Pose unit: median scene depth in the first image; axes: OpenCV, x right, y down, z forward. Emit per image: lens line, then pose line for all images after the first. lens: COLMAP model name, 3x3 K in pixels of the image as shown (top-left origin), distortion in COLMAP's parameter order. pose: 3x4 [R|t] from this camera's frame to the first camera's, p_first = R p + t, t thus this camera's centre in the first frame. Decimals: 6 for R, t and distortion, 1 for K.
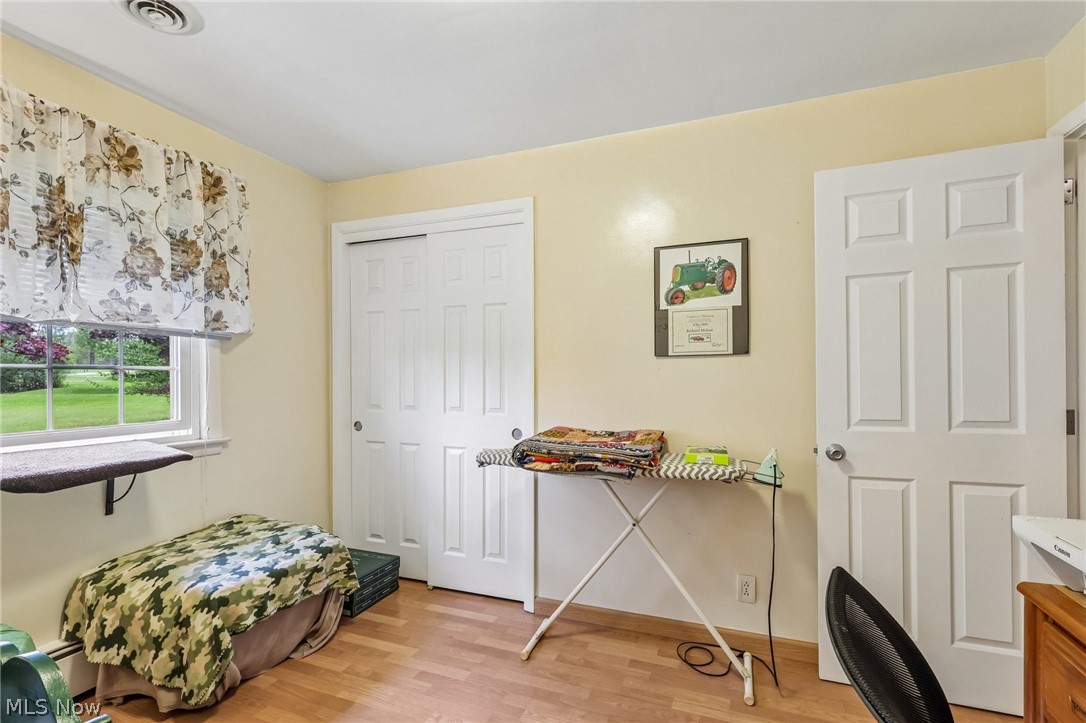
lens RADIAL K [[508.4, 0, 543.2], [0, 508.4, 387.4], [0, 0, 1]] dist [-0.000671, -0.000014]
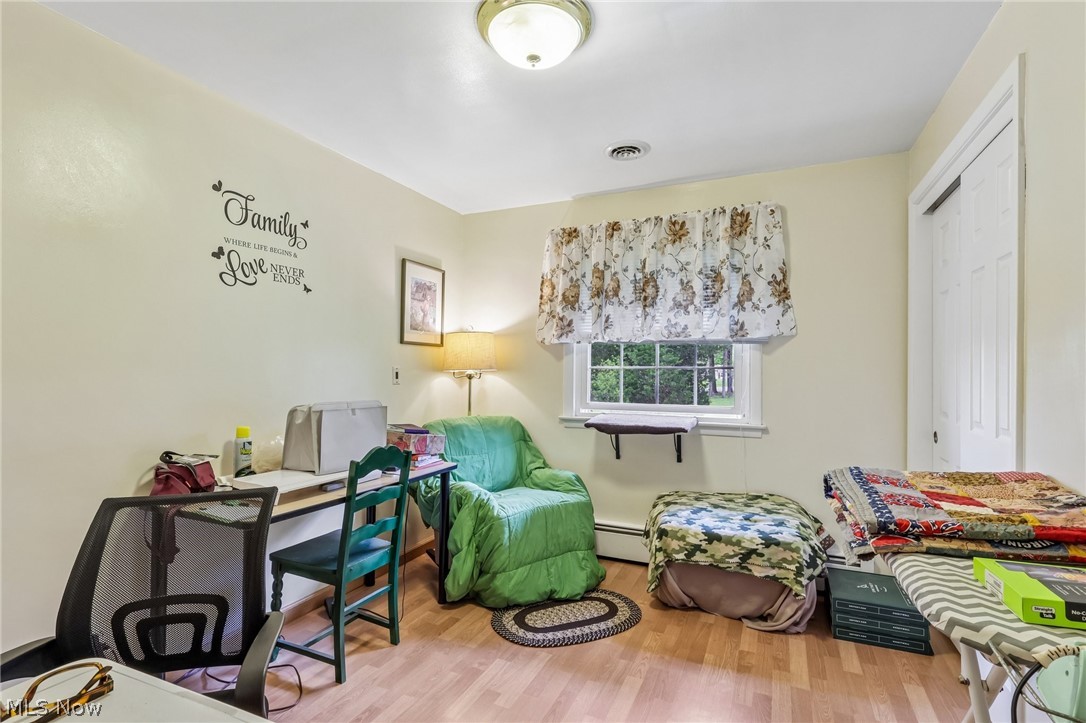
lens RADIAL K [[520.3, 0, 541.4], [0, 520.3, 377.9], [0, 0, 1]] dist [0.001315, 0.000501]
pose [[-0.051685, 0.013396, -0.998574, 0.699539], [-0.027276, 0.999518, 0.014820, -0.017931], [0.998291, 0.028003, -0.051294, 0.607160]]
